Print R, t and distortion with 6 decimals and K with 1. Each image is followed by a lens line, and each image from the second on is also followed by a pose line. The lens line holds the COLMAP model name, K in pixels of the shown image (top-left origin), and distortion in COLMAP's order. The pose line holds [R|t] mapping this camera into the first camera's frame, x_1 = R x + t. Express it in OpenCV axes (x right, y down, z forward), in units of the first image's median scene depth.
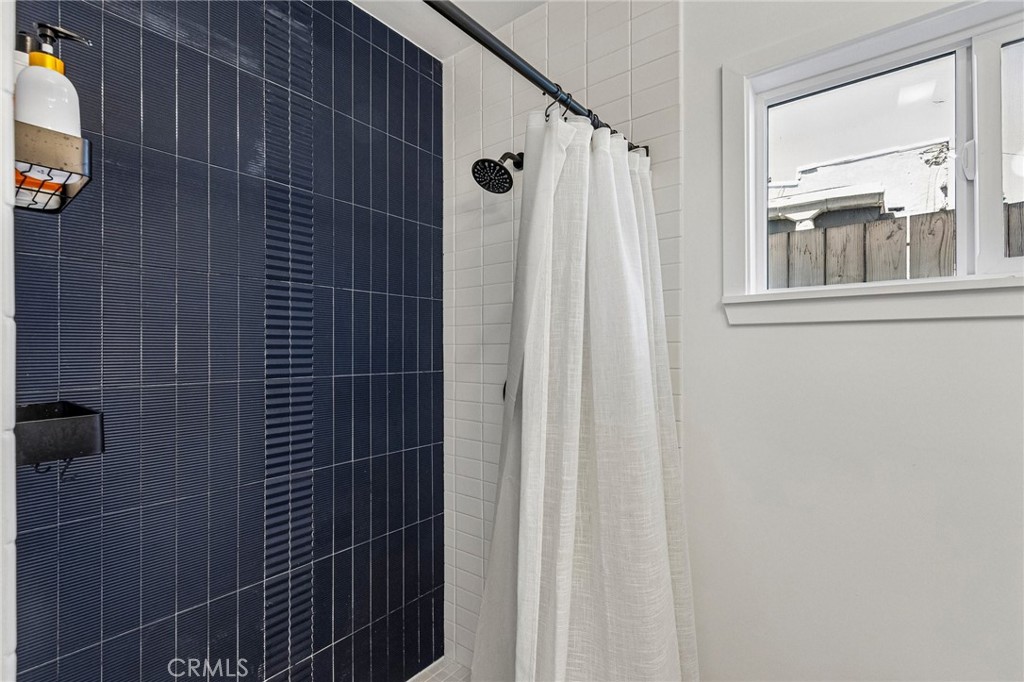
lens RADIAL K [[467.0, 0, 503.0], [0, 467.0, 349.1], [0, 0, 1]] dist [0.003629, -0.000022]
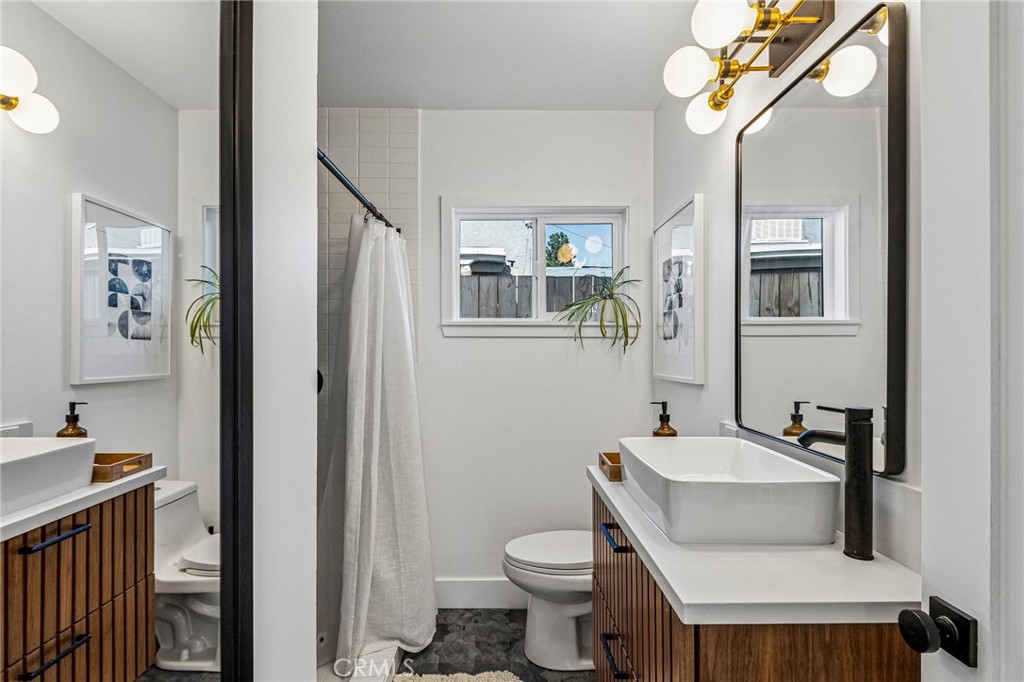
lens RADIAL K [[467.0, 0, 509.5], [0, 467.0, 346.6], [0, 0, 1]] dist [0.003629, -0.000022]
pose [[0.765667, 0.008481, 0.643181, -0.509487], [-0.005632, 0.999963, -0.006481, -0.001330], [-0.643213, 0.001340, 0.765686, -0.586285]]
